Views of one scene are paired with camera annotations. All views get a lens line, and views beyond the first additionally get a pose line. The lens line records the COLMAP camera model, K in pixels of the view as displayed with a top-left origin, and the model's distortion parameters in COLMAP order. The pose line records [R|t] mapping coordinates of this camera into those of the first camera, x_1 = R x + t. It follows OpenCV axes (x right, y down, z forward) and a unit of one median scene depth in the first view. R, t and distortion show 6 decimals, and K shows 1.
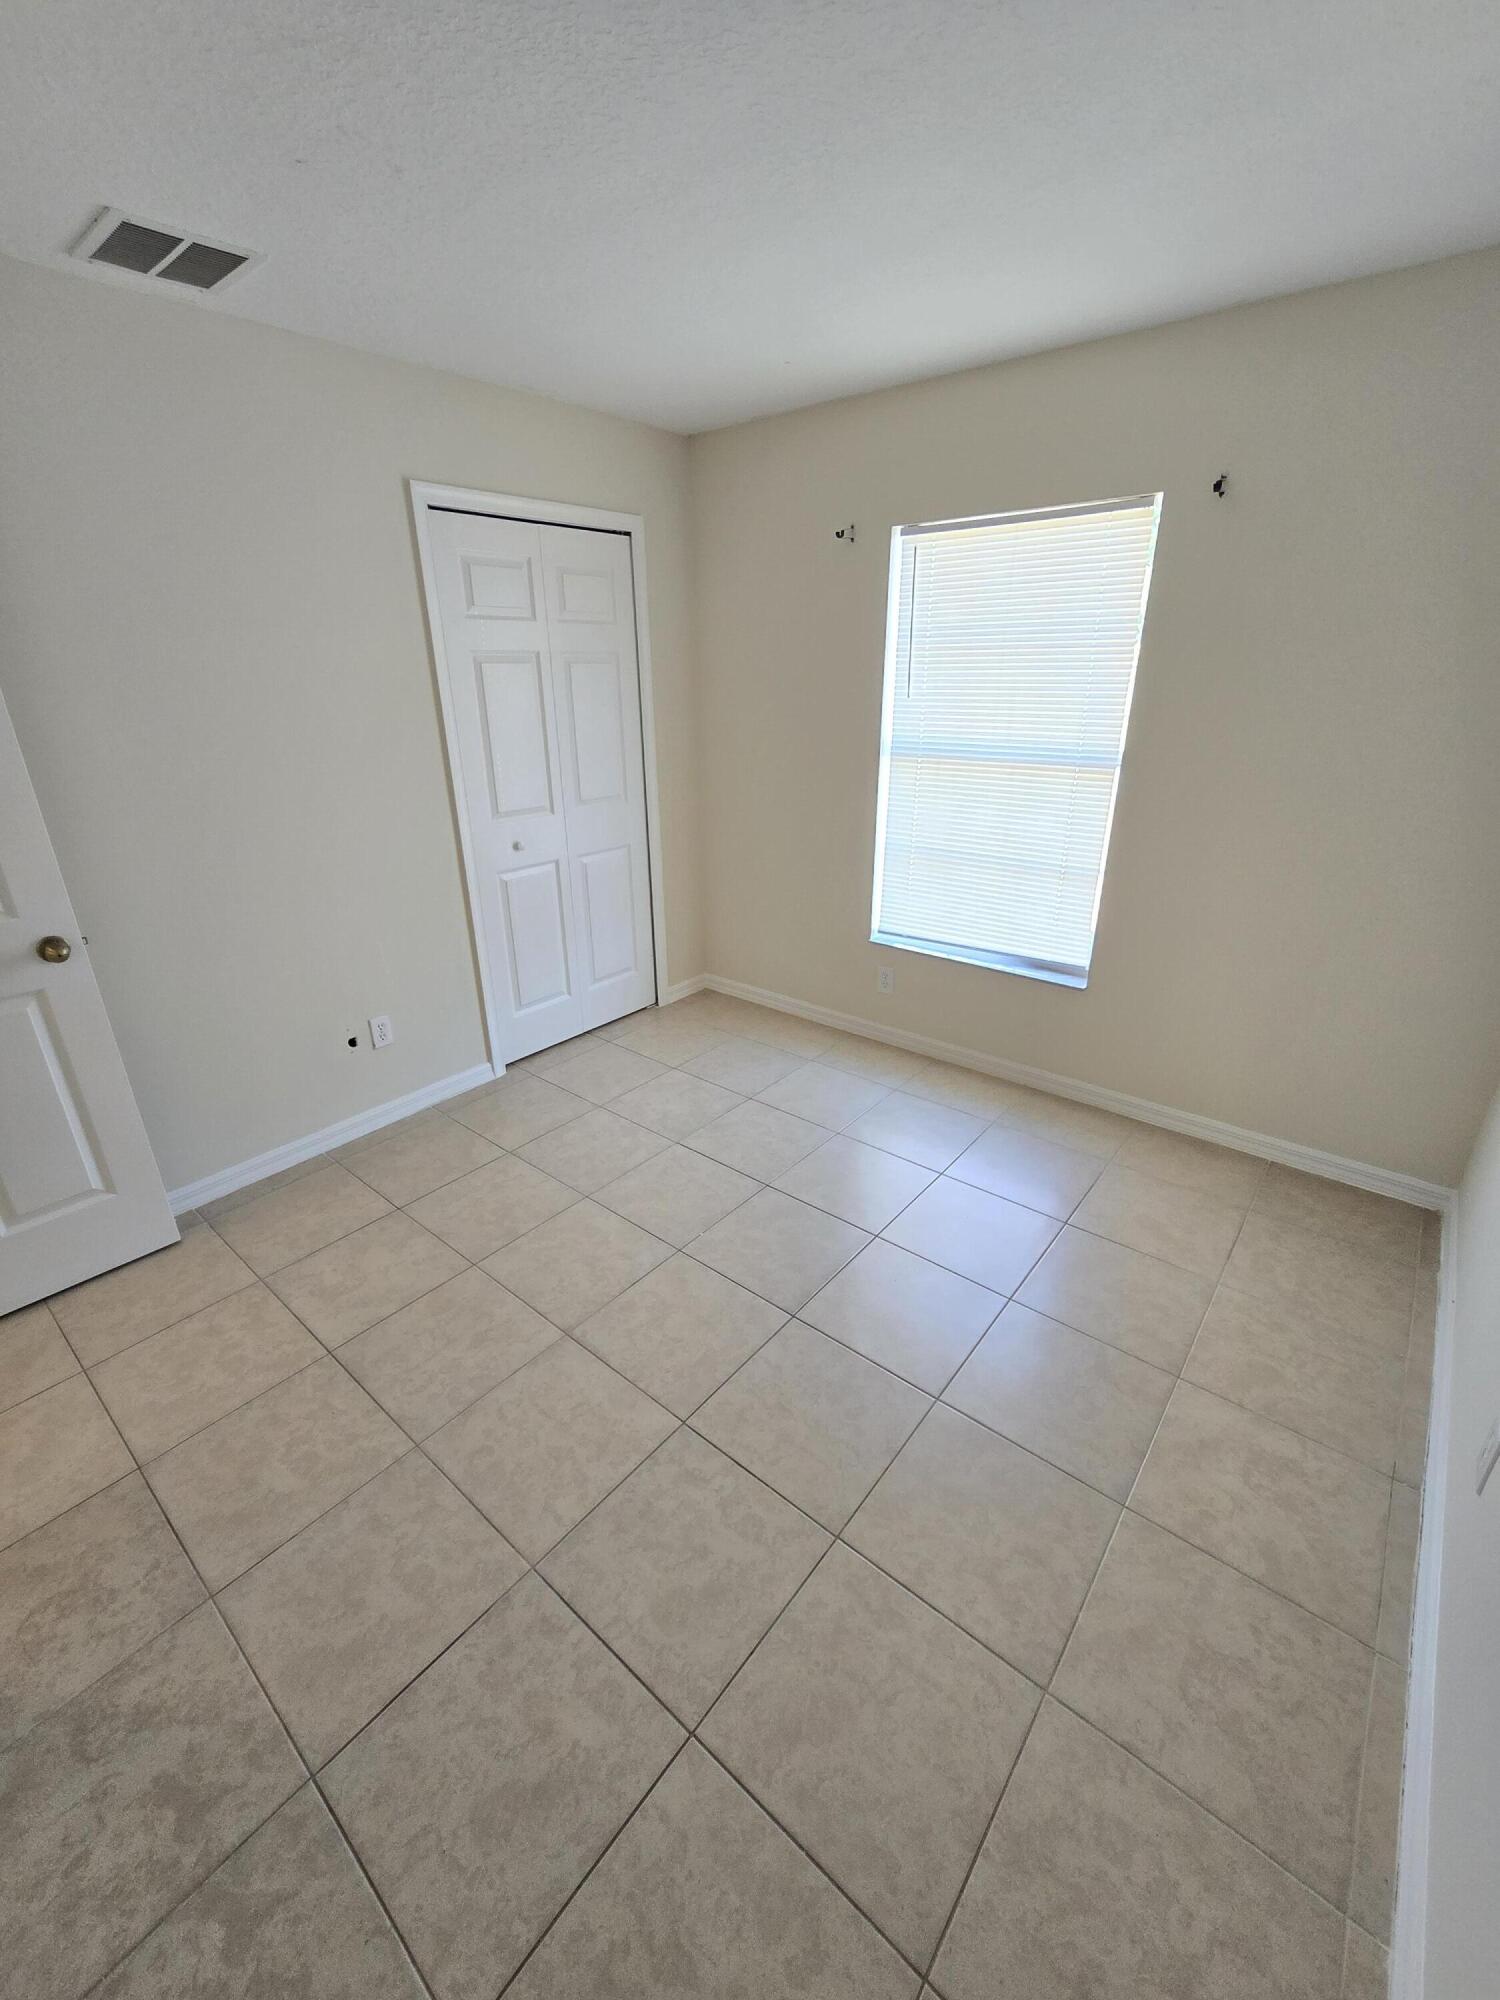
lens RADIAL K [[836.7, 0, 747.4], [0, 836.7, 996.2], [0, 0, 1]] dist [-0.001253, -0.000138]
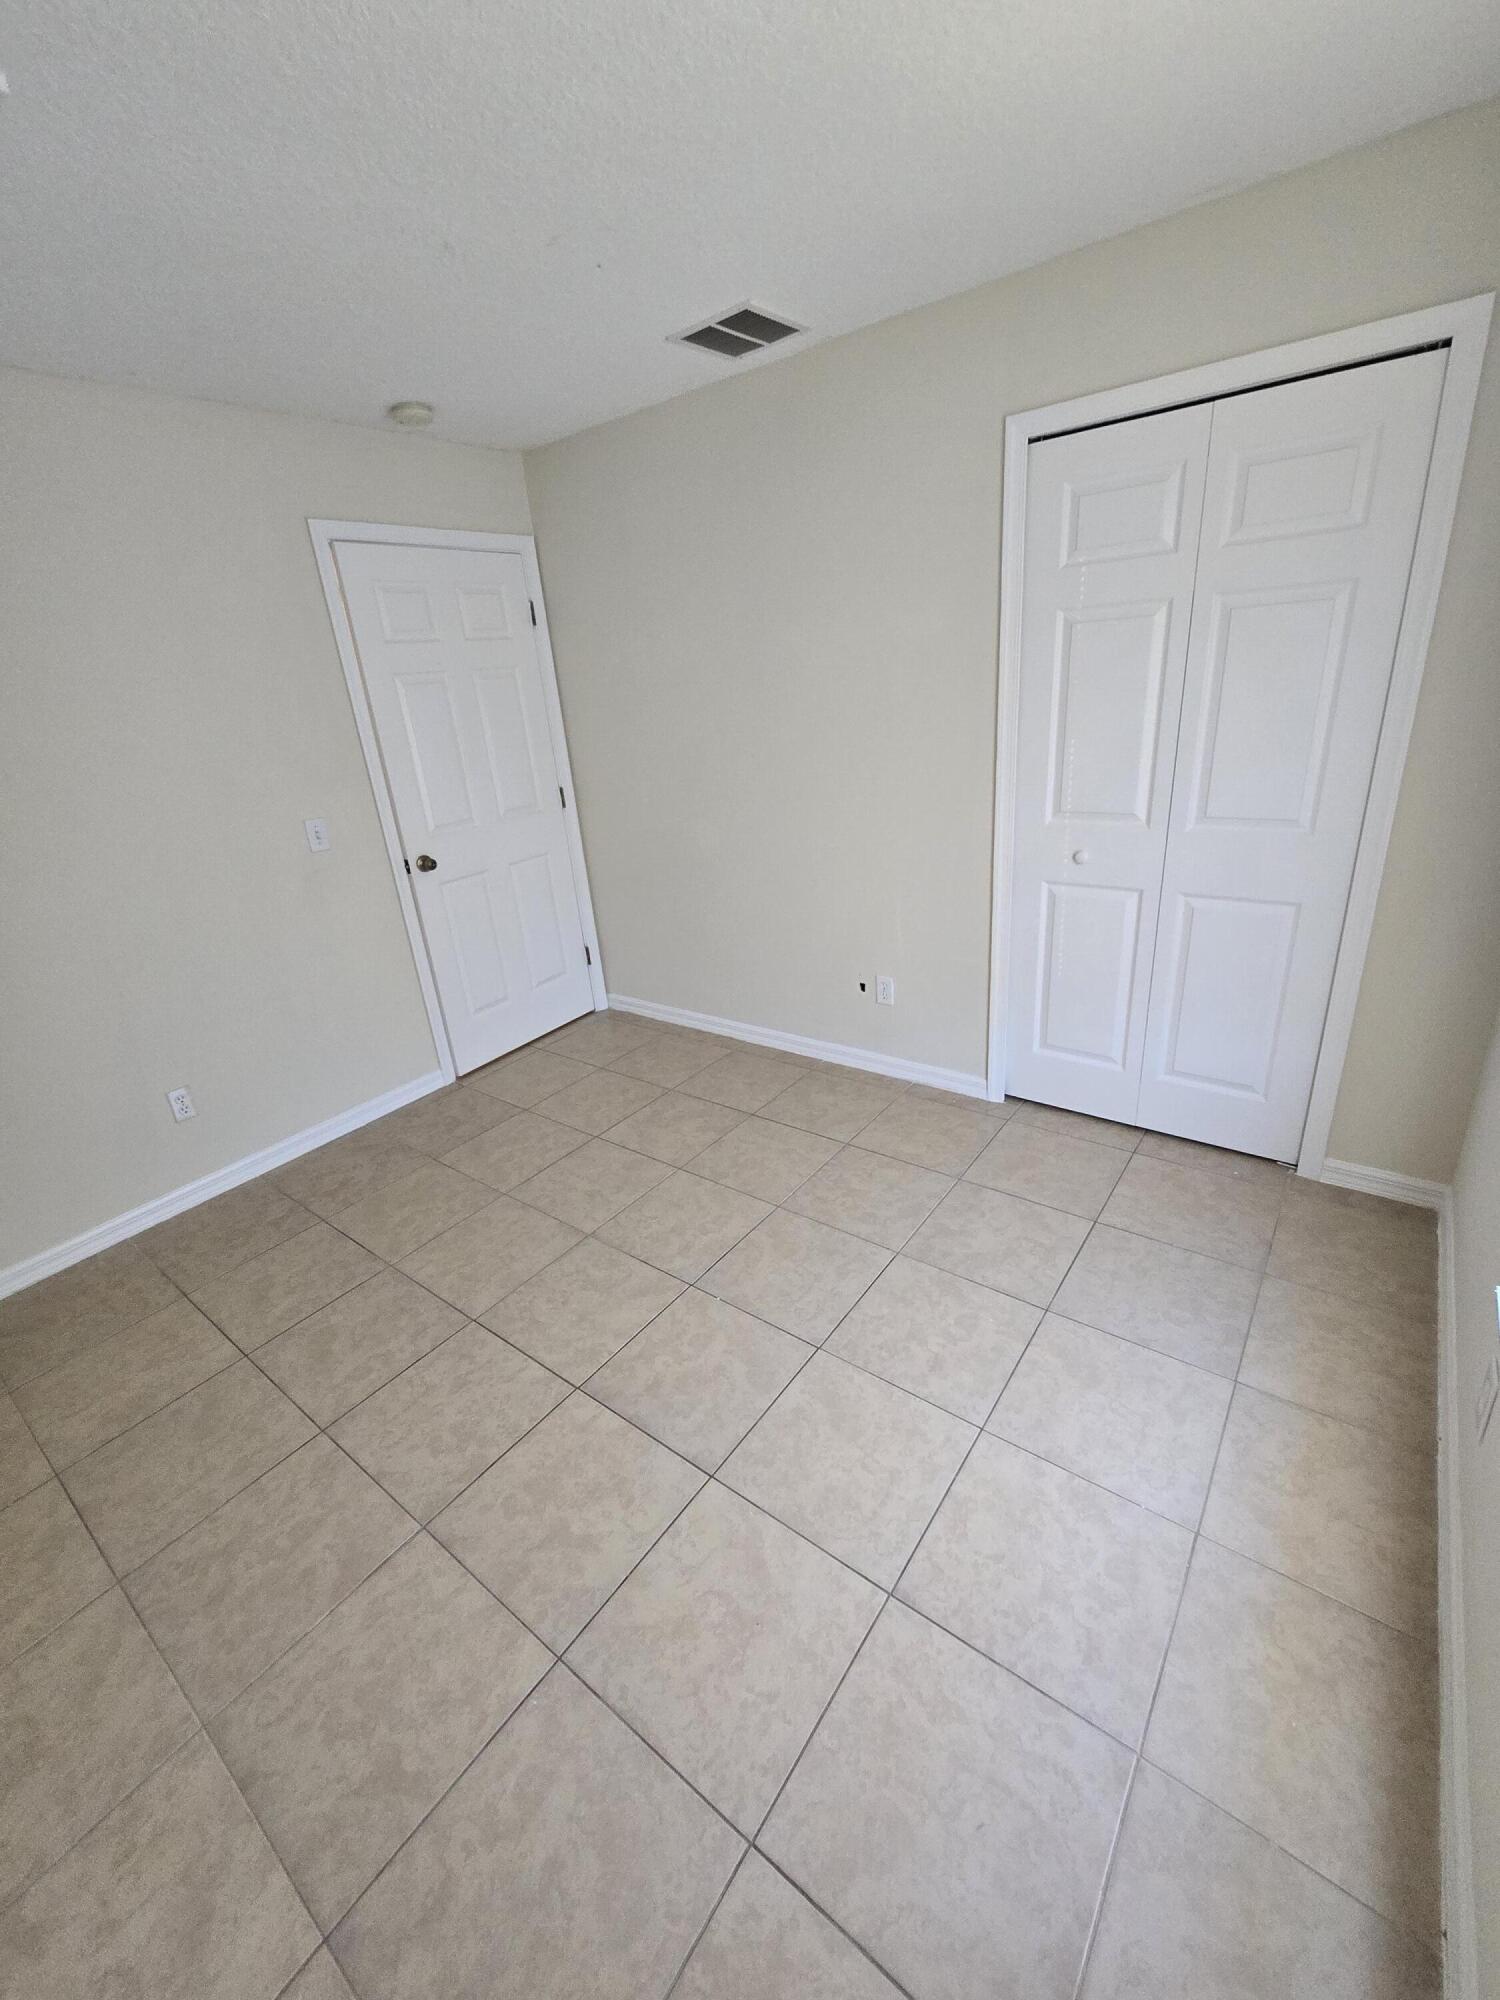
lens RADIAL K [[836.7, 0, 747.4], [0, 836.7, 996.2], [0, 0, 1]] dist [-0.001253, -0.000138]
pose [[0.026146, 0.372532, -0.927651, 0.686193], [-0.292443, 0.890222, 0.349259, -0.339662], [0.955926, 0.262153, 0.132220, 0.868676]]
